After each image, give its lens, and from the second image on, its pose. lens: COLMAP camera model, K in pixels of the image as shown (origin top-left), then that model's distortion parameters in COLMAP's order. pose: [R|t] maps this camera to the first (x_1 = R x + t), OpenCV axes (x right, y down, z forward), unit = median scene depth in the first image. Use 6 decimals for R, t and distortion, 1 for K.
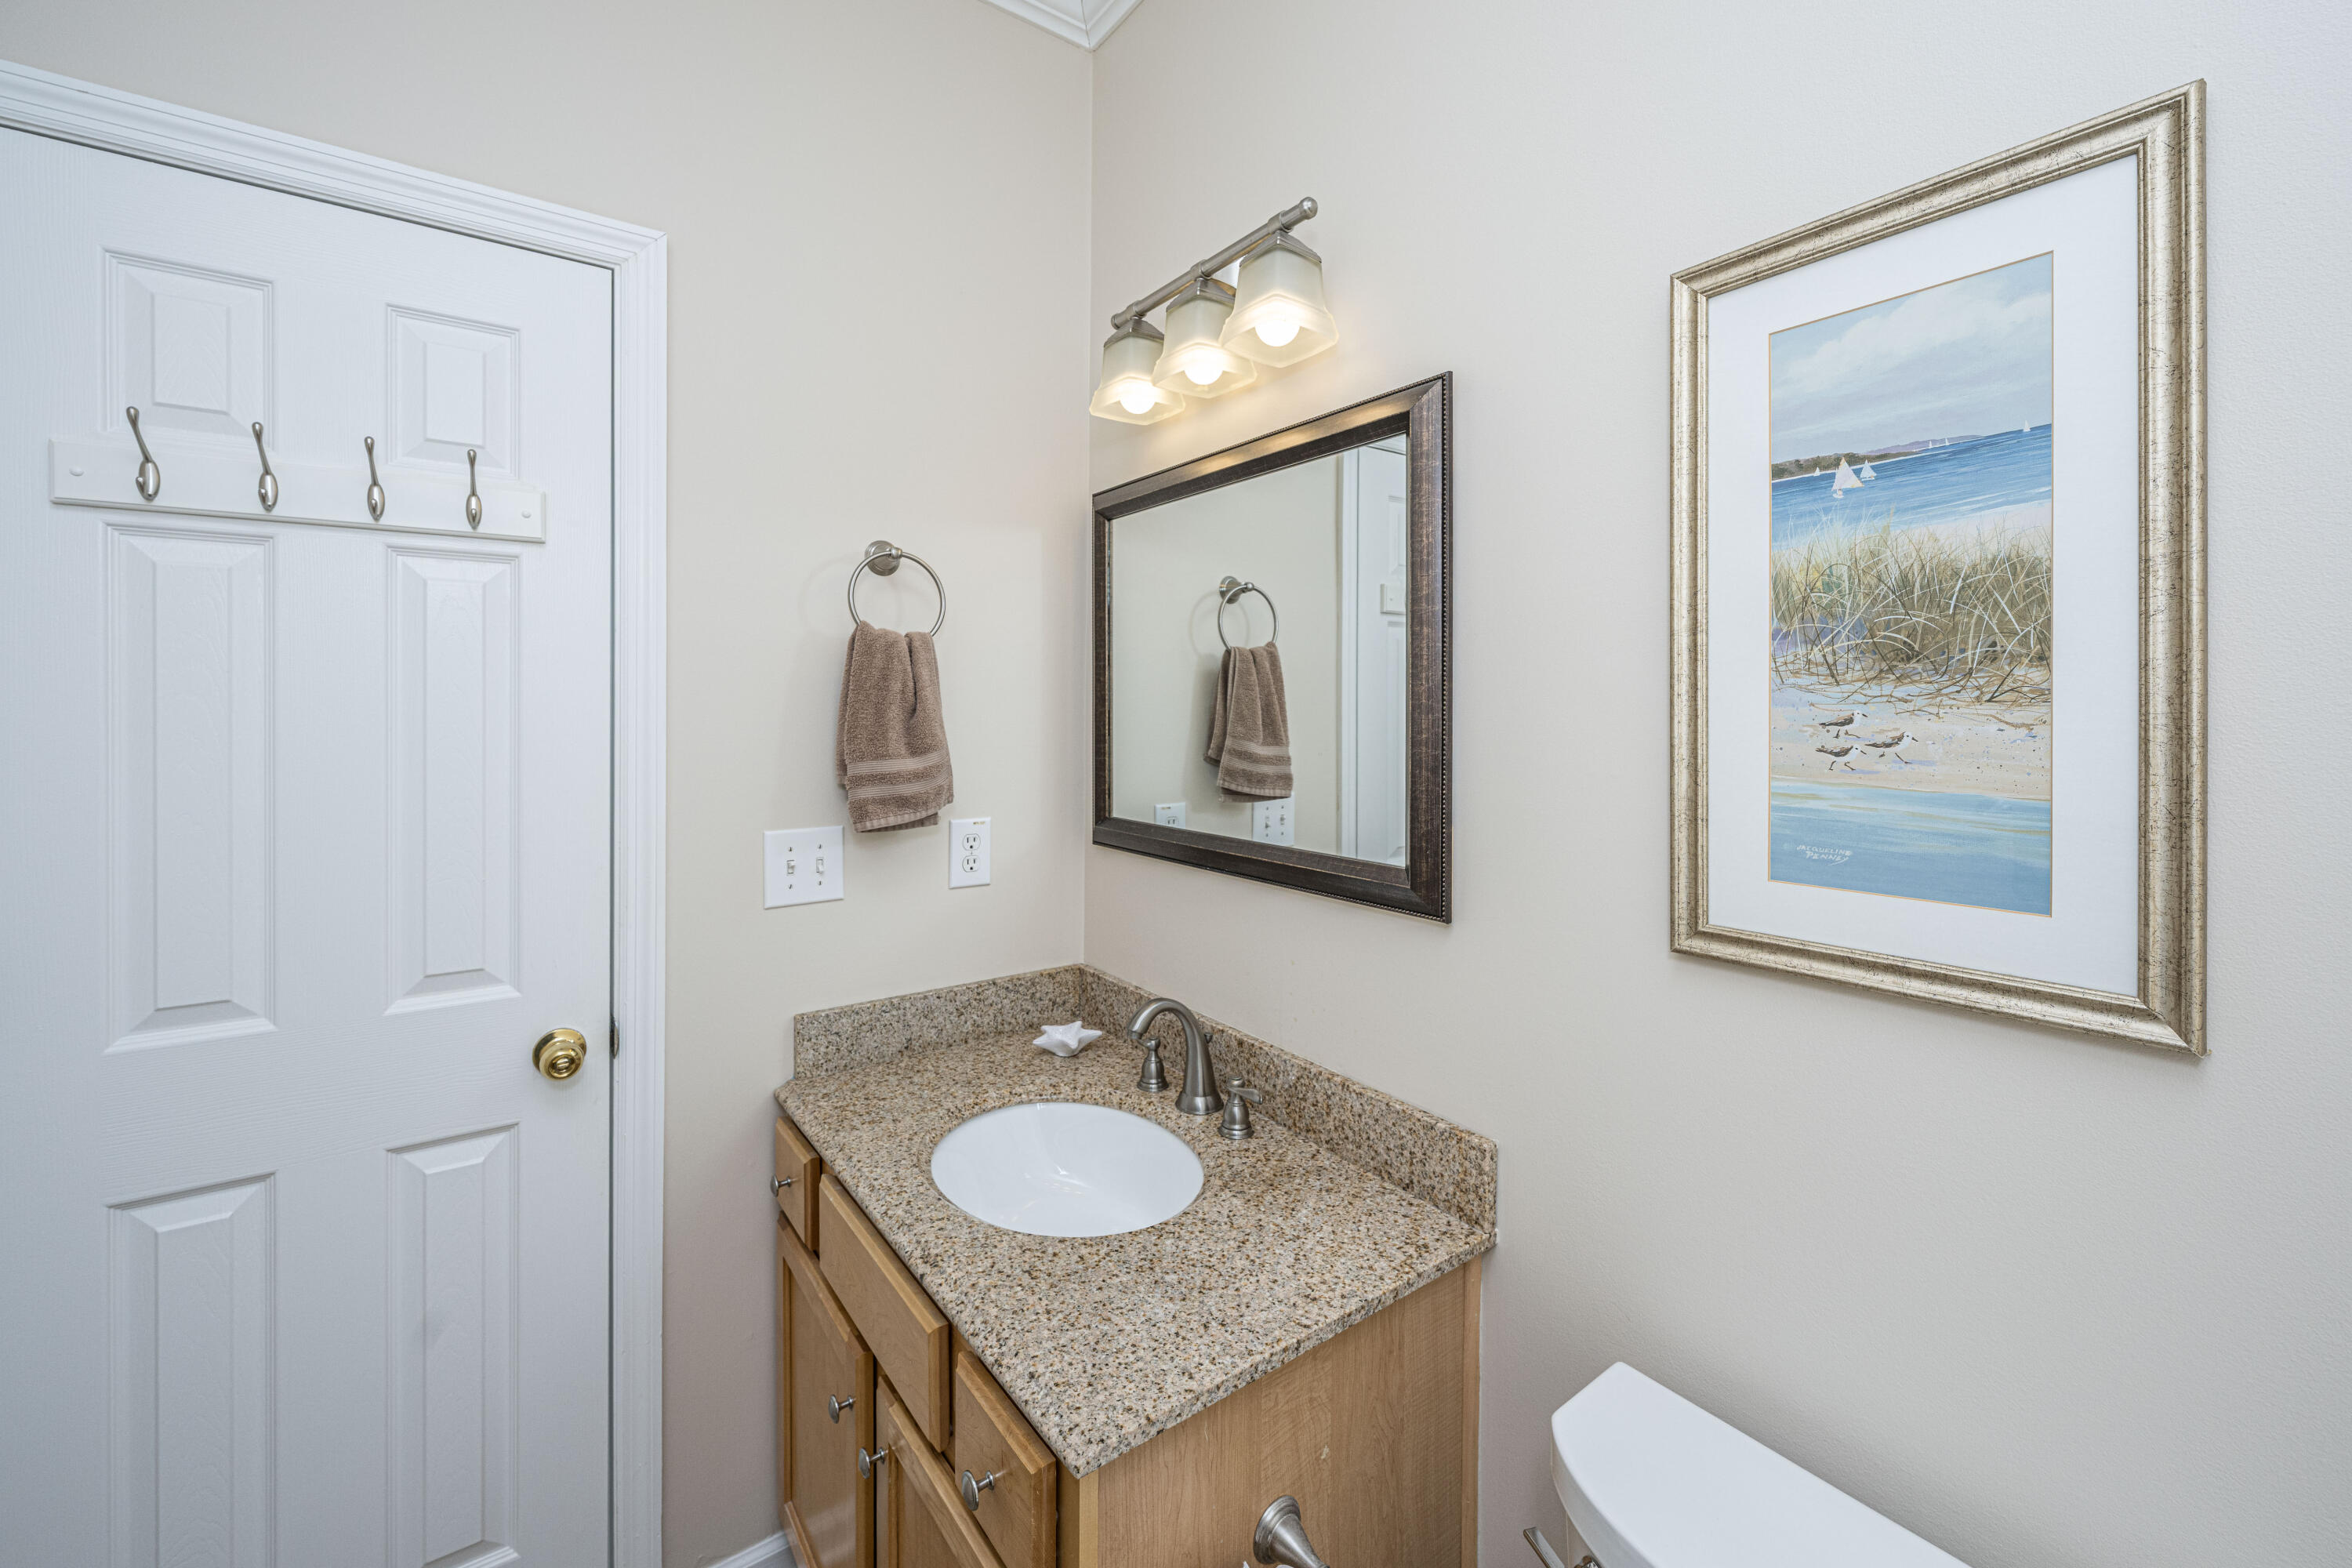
lens RADIAL K [[945.7, 0, 1172.2], [0, 945.7, 713.5], [0, 0, 1]] dist [0.001827, 0.000233]
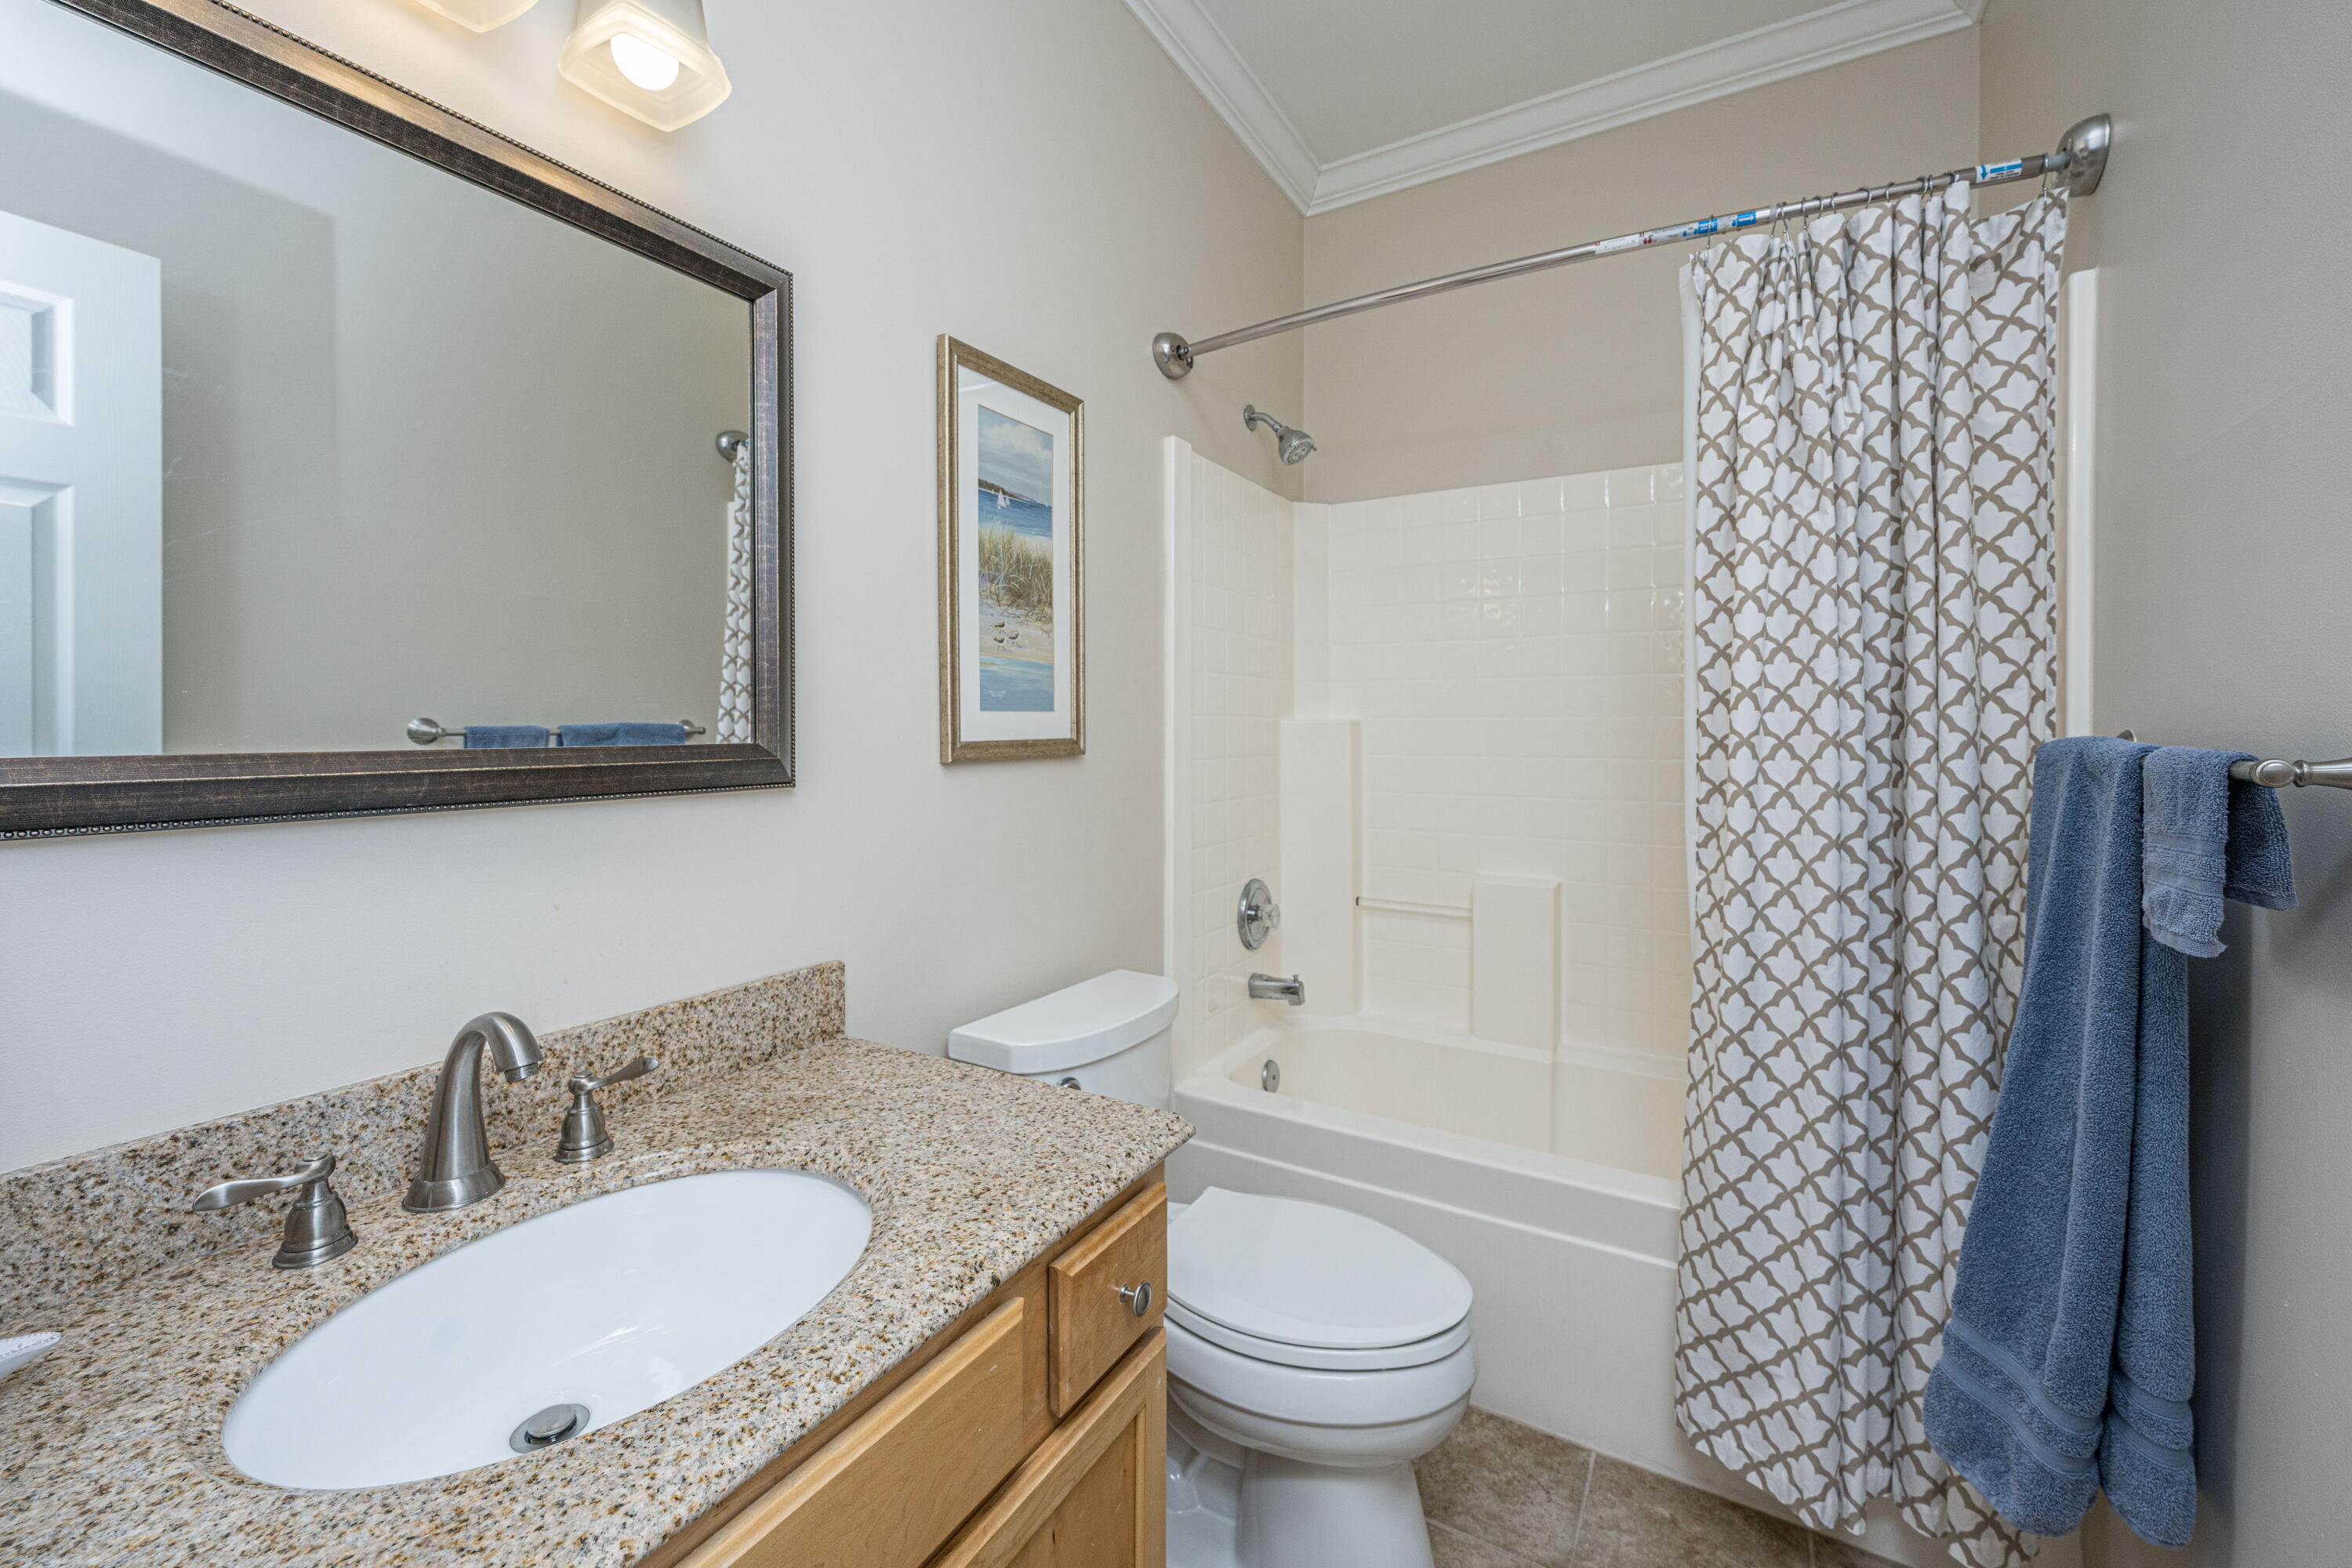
lens RADIAL K [[945.7, 0, 1179.3], [0, 945.7, 722.6], [0, 0, 1]] dist [0.001827, 0.000233]
pose [[-0.388931, -0.009030, 0.921223, -1.180724], [-0.004081, 0.999959, 0.008078, 0.184431], [-0.921258, -0.000618, -0.388952, 1.369244]]
